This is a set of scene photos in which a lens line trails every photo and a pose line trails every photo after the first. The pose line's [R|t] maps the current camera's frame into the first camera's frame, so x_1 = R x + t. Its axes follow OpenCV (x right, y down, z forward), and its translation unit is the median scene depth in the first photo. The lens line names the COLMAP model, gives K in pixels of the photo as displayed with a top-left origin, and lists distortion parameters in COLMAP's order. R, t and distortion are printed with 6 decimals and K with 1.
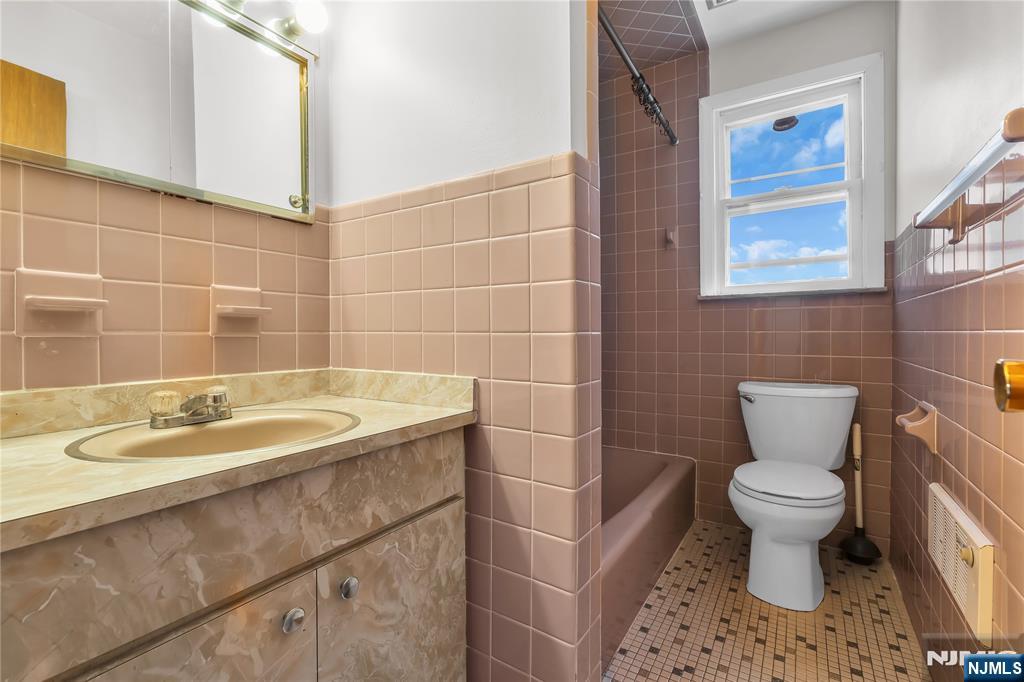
lens RADIAL K [[466.1, 0, 509.0], [0, 466.1, 332.4], [0, 0, 1]] dist [-0.004477, 0.001077]
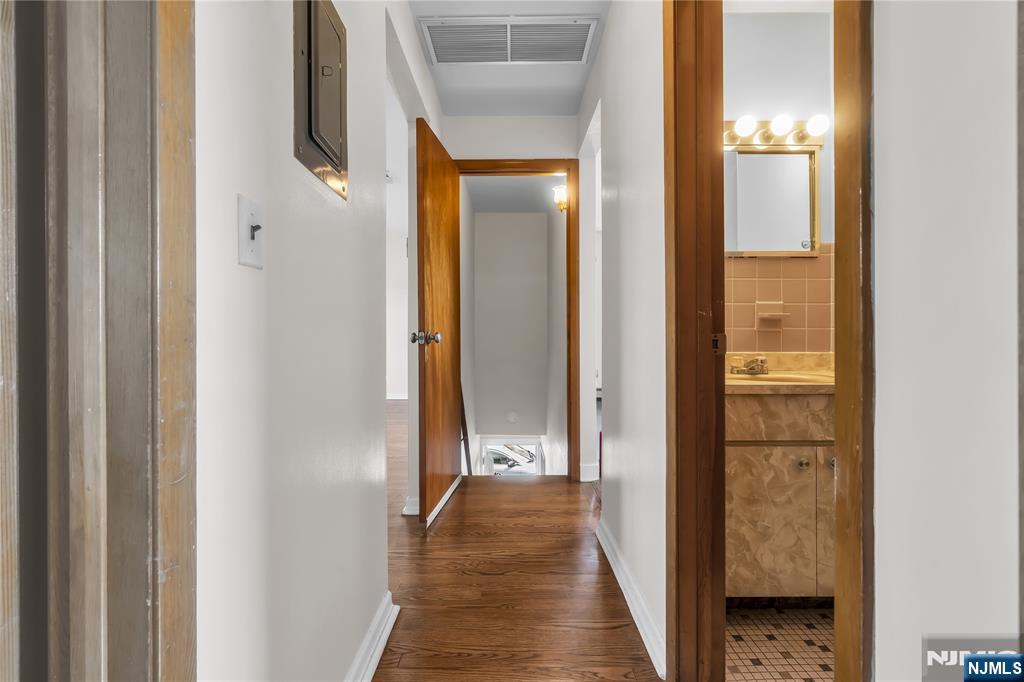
lens RADIAL K [[466.1, 0, 509.0], [0, 466.1, 332.4], [0, 0, 1]] dist [-0.004477, 0.001077]
pose [[0.545424, 0.007293, -0.838128, 0.439961], [-0.002625, 0.999972, 0.006993, 0.008427], [0.838156, -0.001614, 0.545428, -0.978531]]
